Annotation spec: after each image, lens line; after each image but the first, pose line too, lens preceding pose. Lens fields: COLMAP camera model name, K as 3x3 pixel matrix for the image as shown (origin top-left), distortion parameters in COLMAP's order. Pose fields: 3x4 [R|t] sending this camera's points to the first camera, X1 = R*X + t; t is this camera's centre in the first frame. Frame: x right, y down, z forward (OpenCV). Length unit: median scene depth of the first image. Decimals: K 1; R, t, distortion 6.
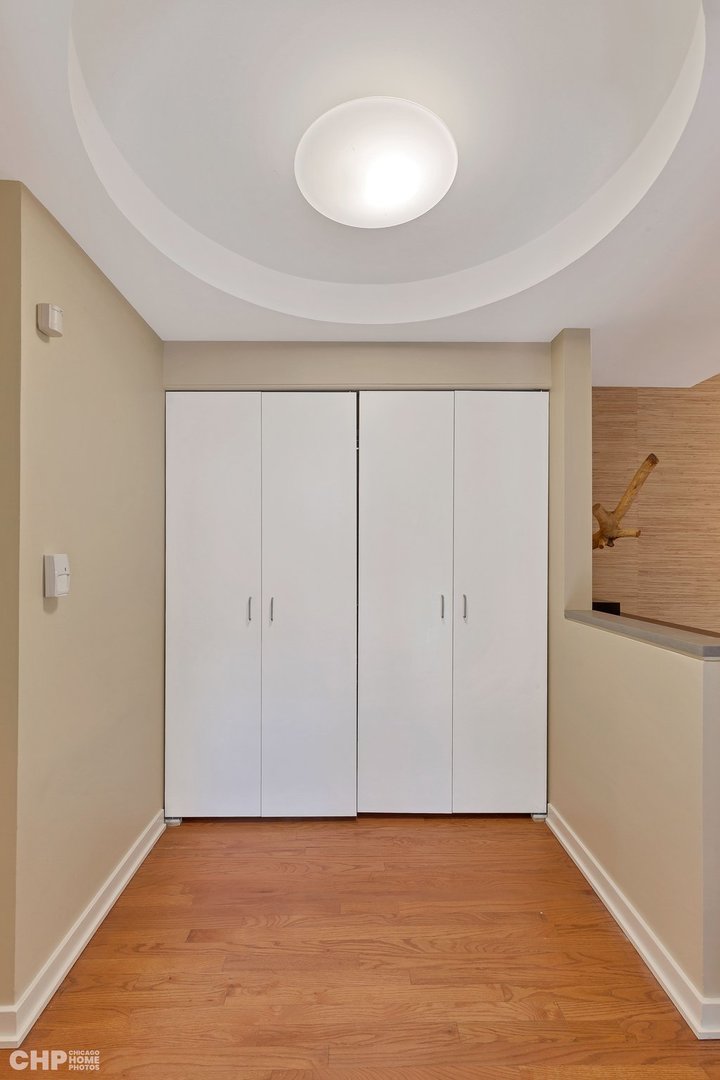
lens RADIAL K [[485.3, 0, 360.0], [0, 485.3, 540.0], [0, 0, 1]] dist [0.011386, -0.005900]
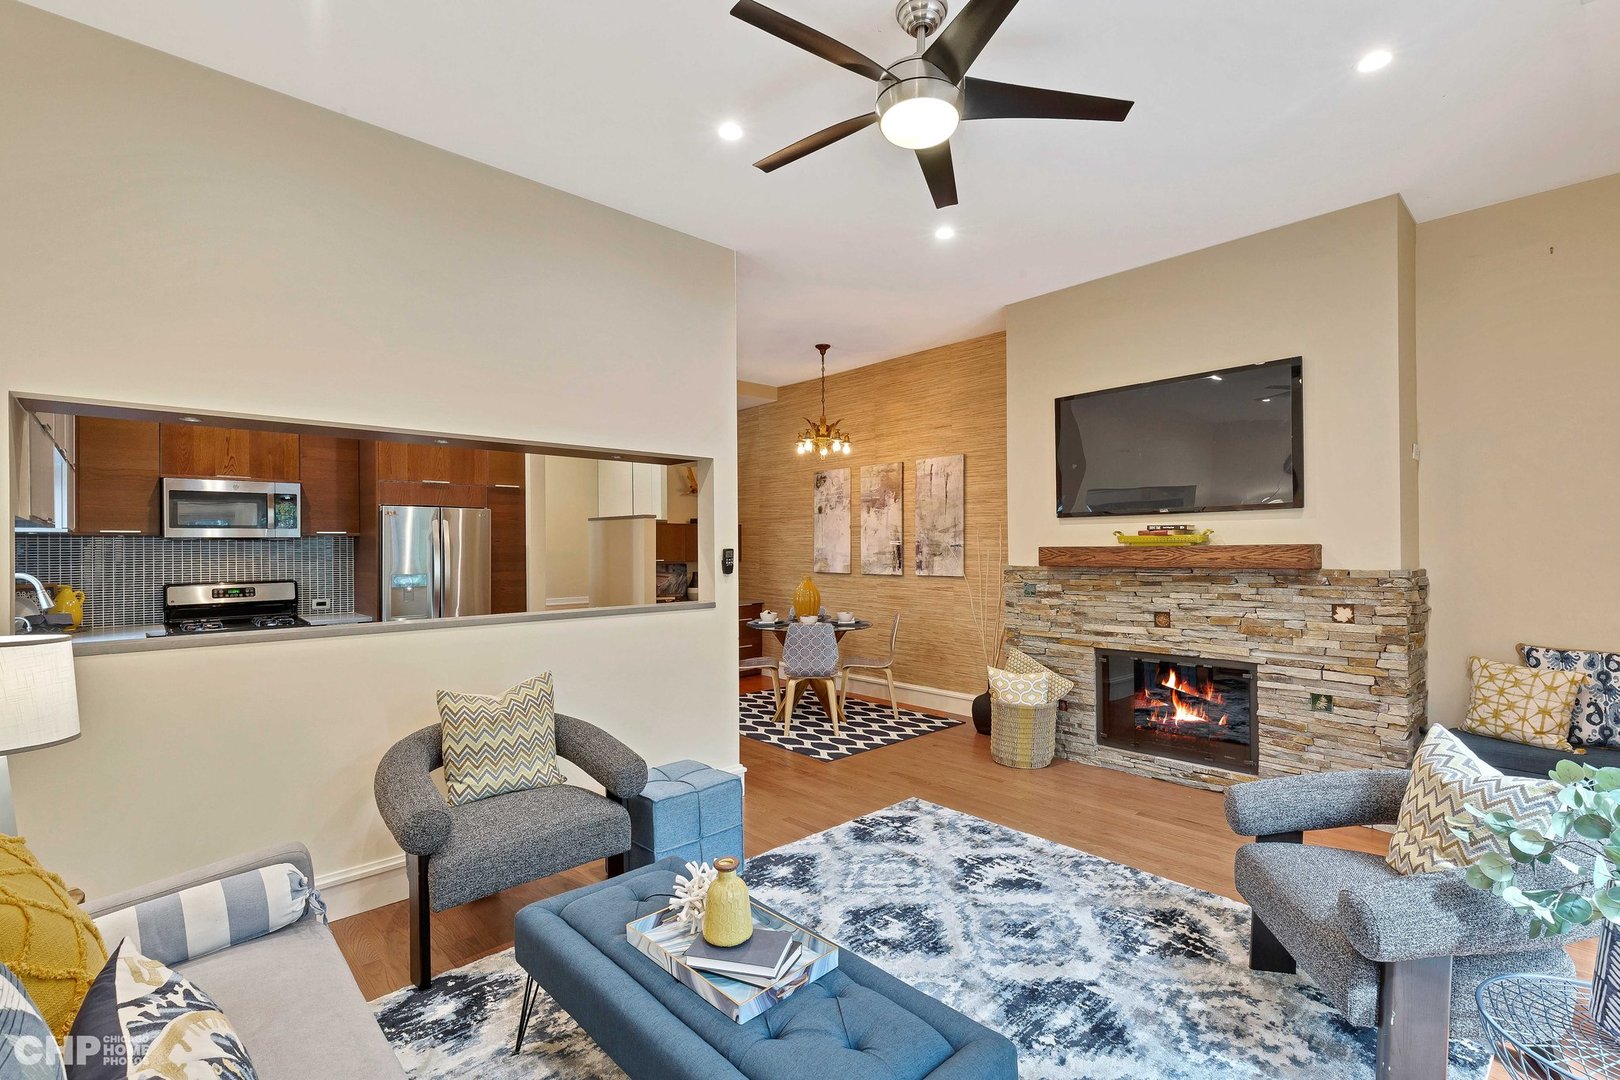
lens RADIAL K [[731.5, 0, 803.8], [0, 731.5, 540.8], [0, 0, 1]] dist [0.001930, -0.000150]
pose [[0.664851, -0.010548, -0.746901, 2.729503], [0.017635, 0.999843, 0.001578, 0.194401], [0.746768, -0.014221, 0.664933, -0.701235]]
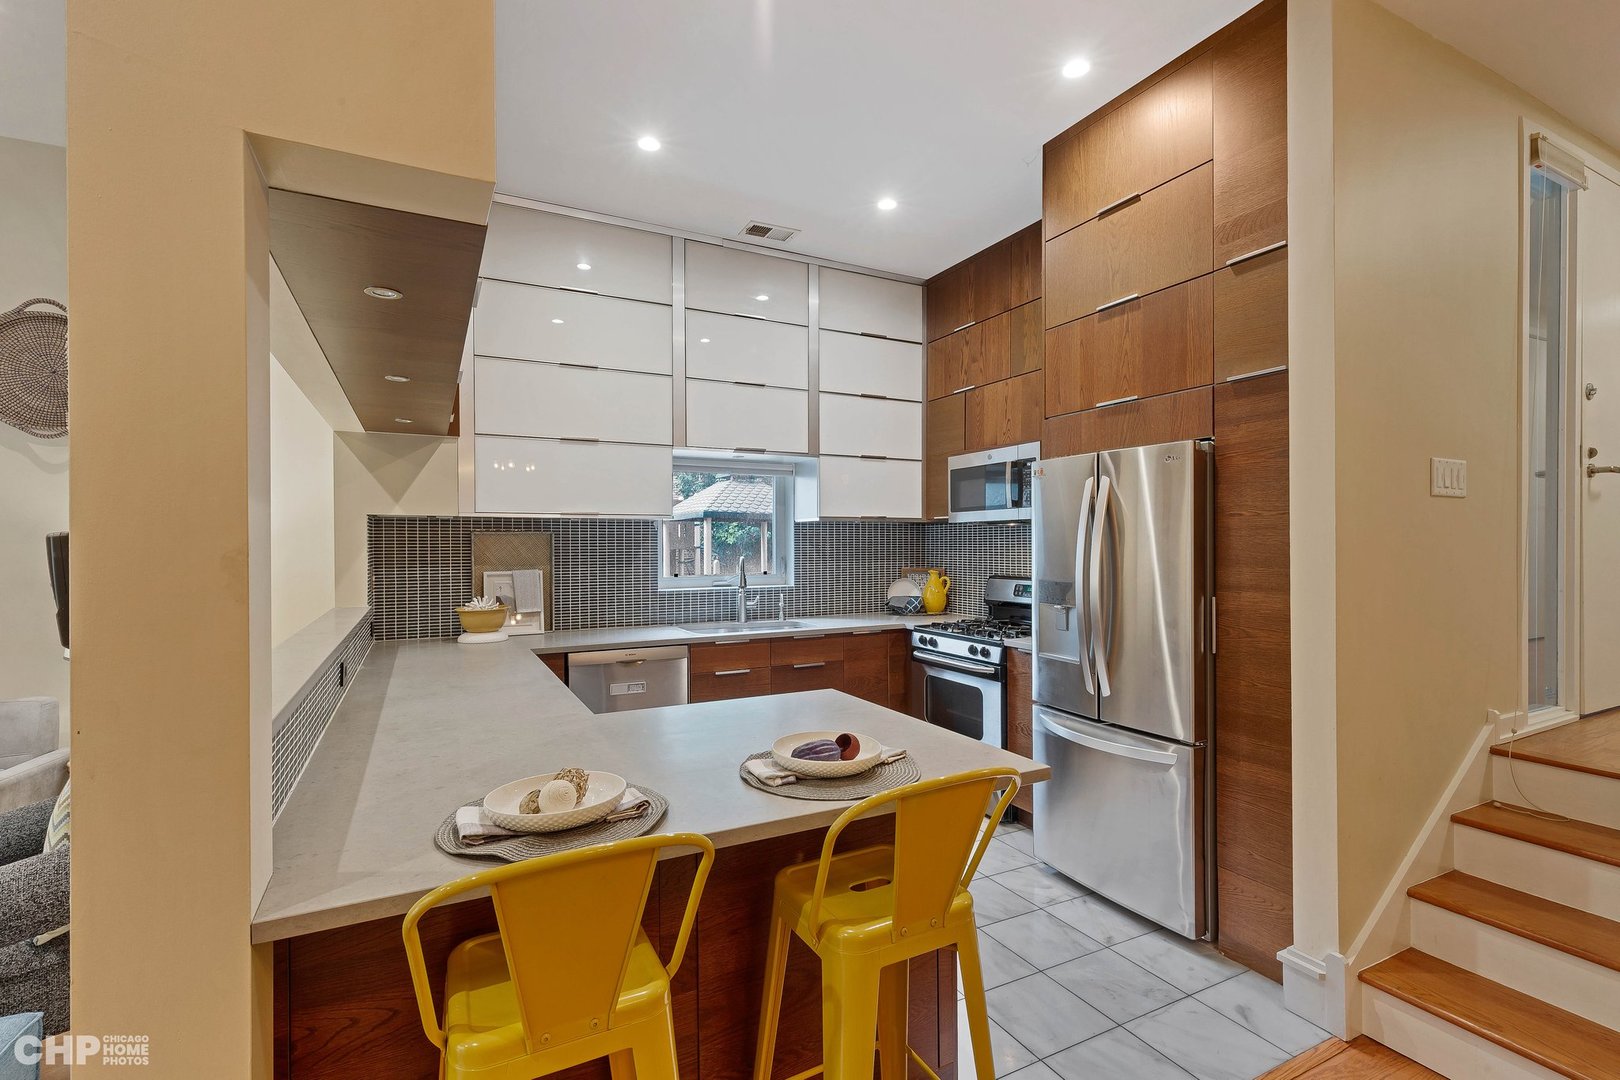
lens RADIAL K [[728.0, 0, 817.4], [0, 728.0, 544.0], [0, 0, 1]] dist [0.011386, -0.005900]
pose [[-0.890460, 0.003600, -0.455047, 1.468261], [0.009149, 0.999908, -0.009992, 0.221135], [0.454969, -0.013061, -0.890411, 0.532451]]
